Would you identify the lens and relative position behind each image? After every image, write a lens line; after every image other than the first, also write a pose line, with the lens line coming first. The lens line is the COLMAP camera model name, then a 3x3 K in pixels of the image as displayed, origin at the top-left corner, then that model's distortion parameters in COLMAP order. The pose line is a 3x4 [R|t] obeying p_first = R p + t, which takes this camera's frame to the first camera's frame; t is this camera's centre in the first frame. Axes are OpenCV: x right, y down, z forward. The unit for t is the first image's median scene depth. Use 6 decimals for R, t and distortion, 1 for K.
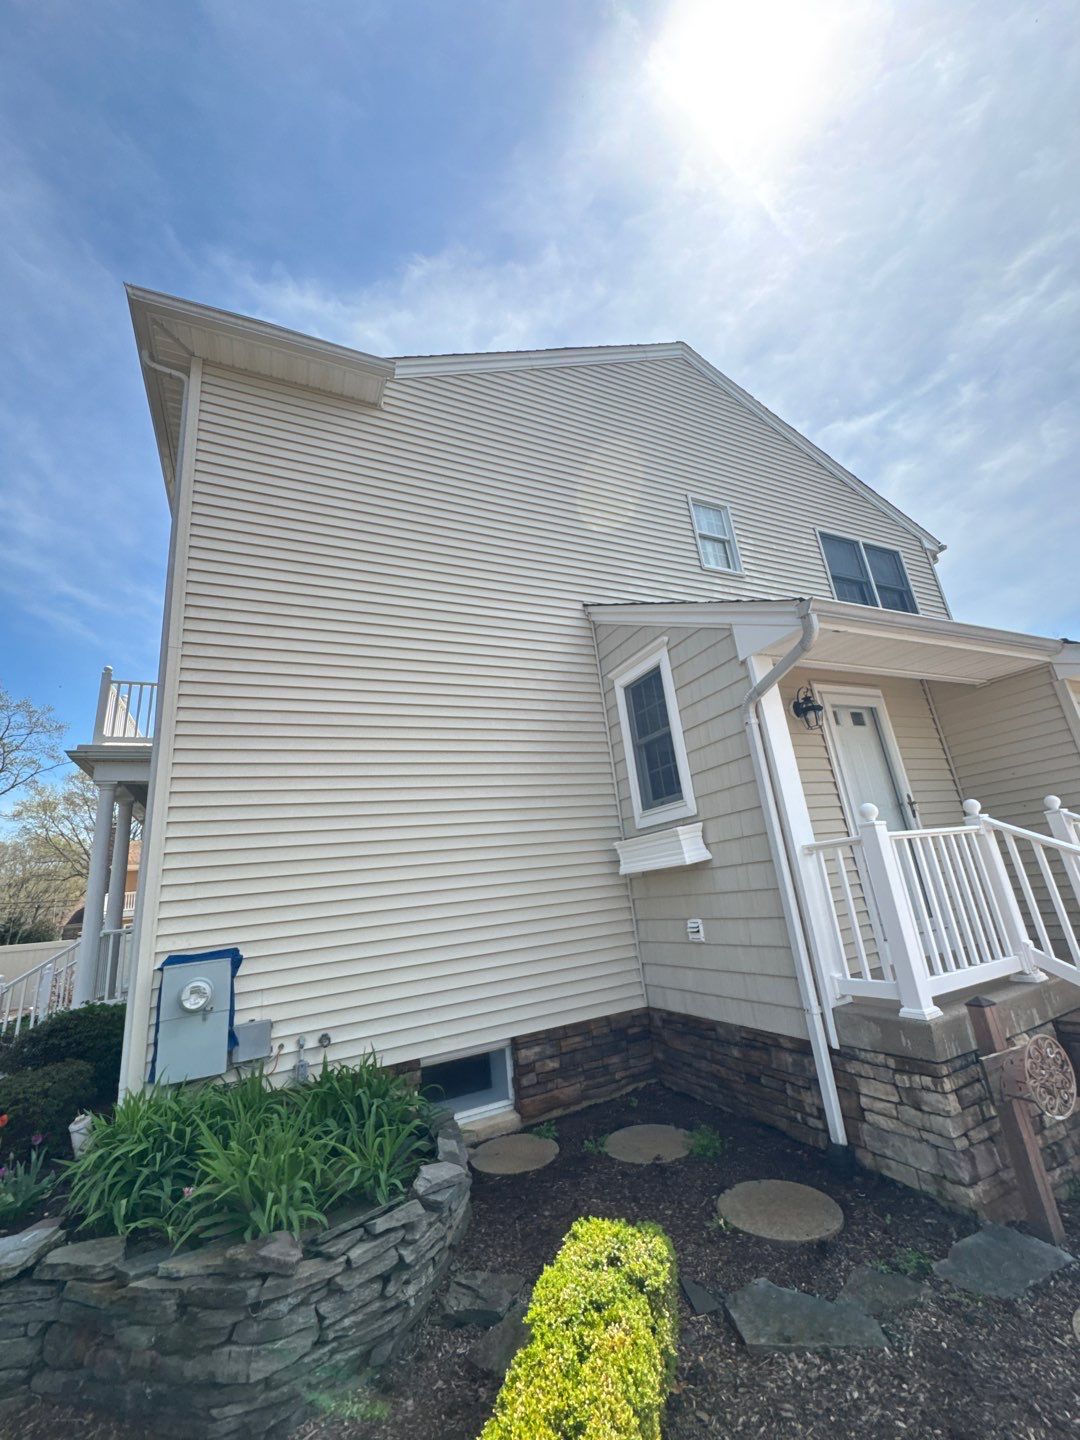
lens RADIAL K [[563.4, 0, 555.2], [0, 563.4, 725.2], [0, 0, 1]] dist [-0.000533, -0.000027]
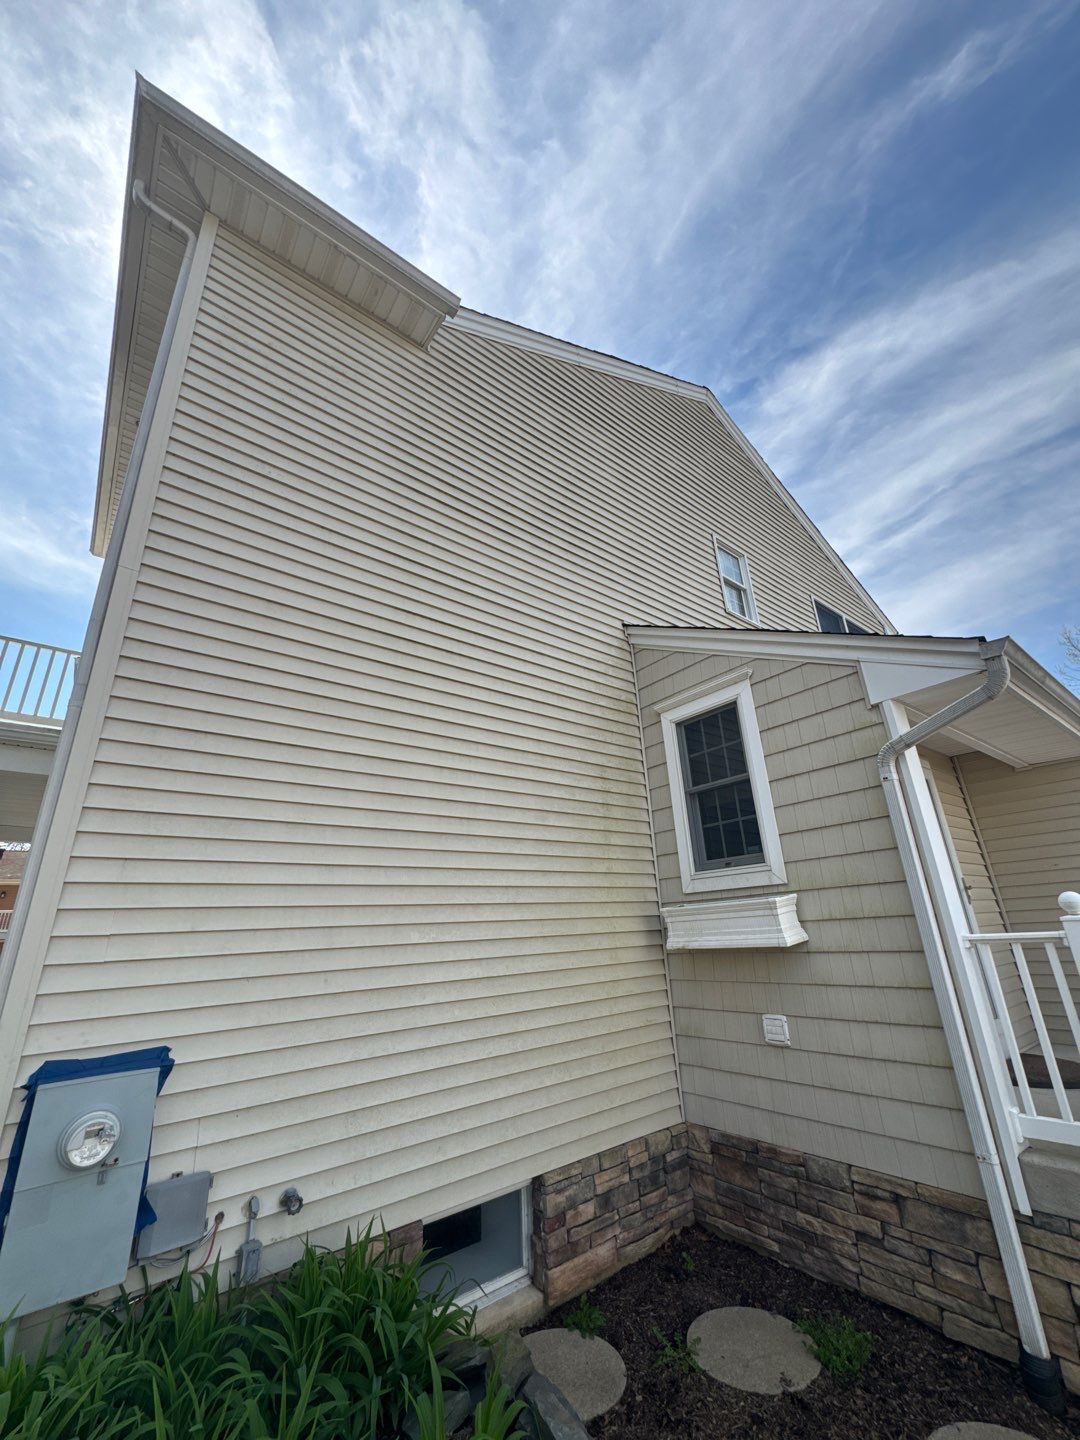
lens RADIAL K [[563.4, 0, 555.2], [0, 563.4, 725.2], [0, 0, 1]] dist [-0.000533, -0.000027]
pose [[0.974721, 0.130978, 0.181007, -0.262303], [-0.115436, 0.988864, -0.093928, 0.047760], [-0.191294, 0.070659, 0.978986, 0.246189]]
